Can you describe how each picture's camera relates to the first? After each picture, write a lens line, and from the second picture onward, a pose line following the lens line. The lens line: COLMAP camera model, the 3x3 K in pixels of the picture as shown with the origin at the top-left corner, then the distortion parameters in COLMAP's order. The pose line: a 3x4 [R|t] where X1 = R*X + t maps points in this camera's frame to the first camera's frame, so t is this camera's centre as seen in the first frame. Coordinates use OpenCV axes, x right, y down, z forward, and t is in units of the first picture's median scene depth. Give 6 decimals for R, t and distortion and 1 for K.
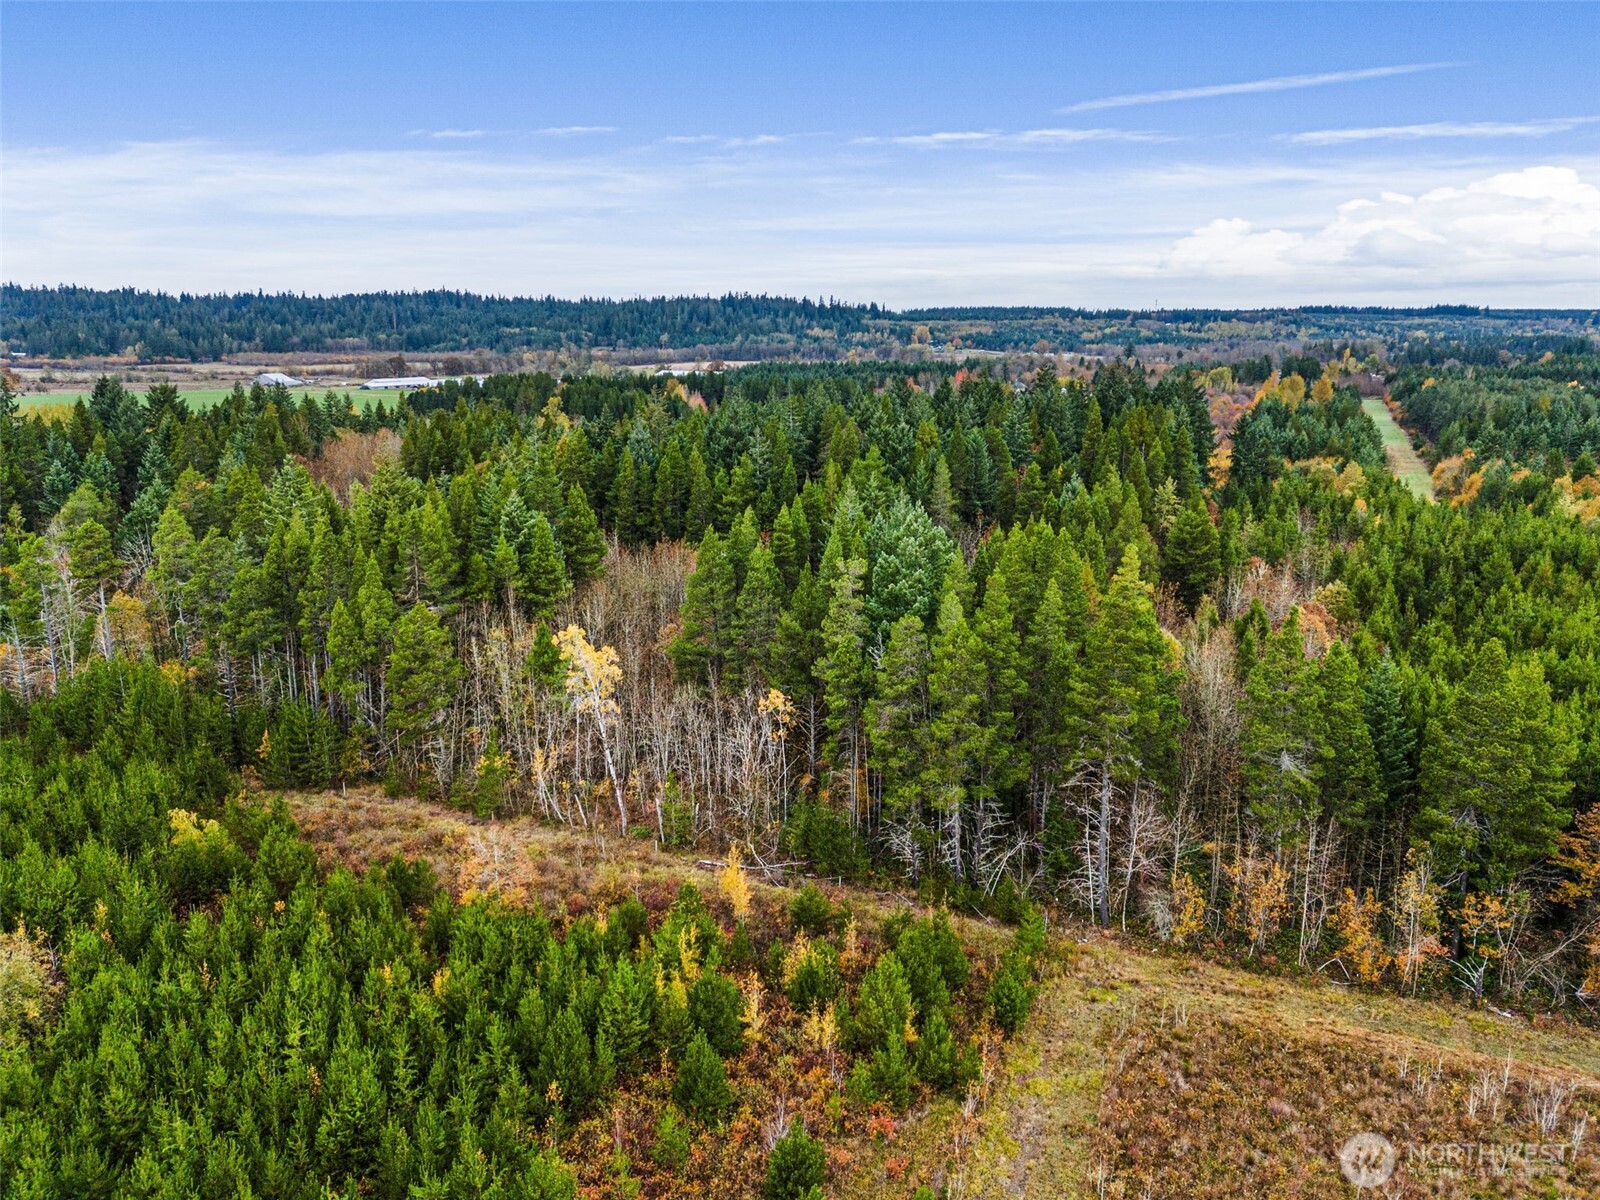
lens RADIAL K [[1159.6, 0, 803.8], [0, 1159.6, 602.5], [0, 0, 1]] dist [0.081119, -0.079430]
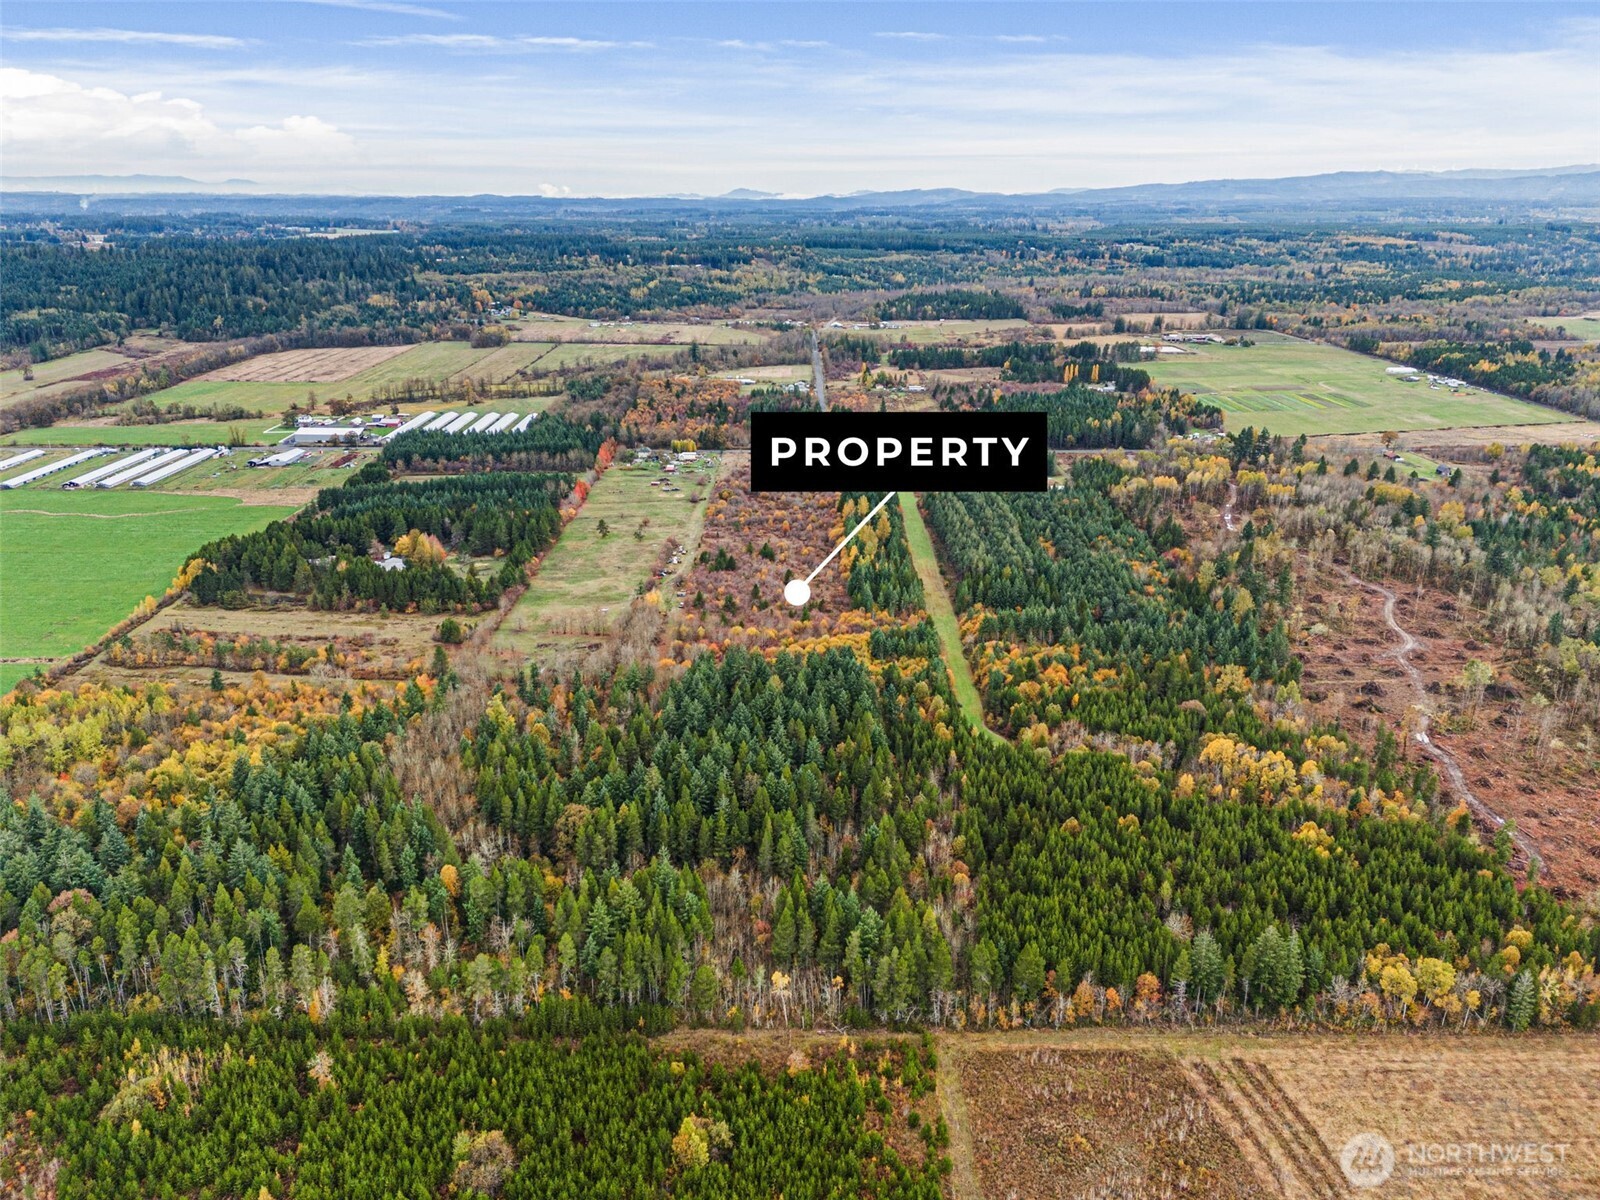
lens RADIAL K [[1159.6, 0, 803.8], [0, 1159.6, 602.5], [0, 0, 1]] dist [0.081119, -0.079430]
pose [[0.919229, -0.126438, 0.372869, -1.324039], [0.085100, 0.988452, 0.125382, -1.520122], [-0.384417, -0.083523, 0.919374, -2.072922]]
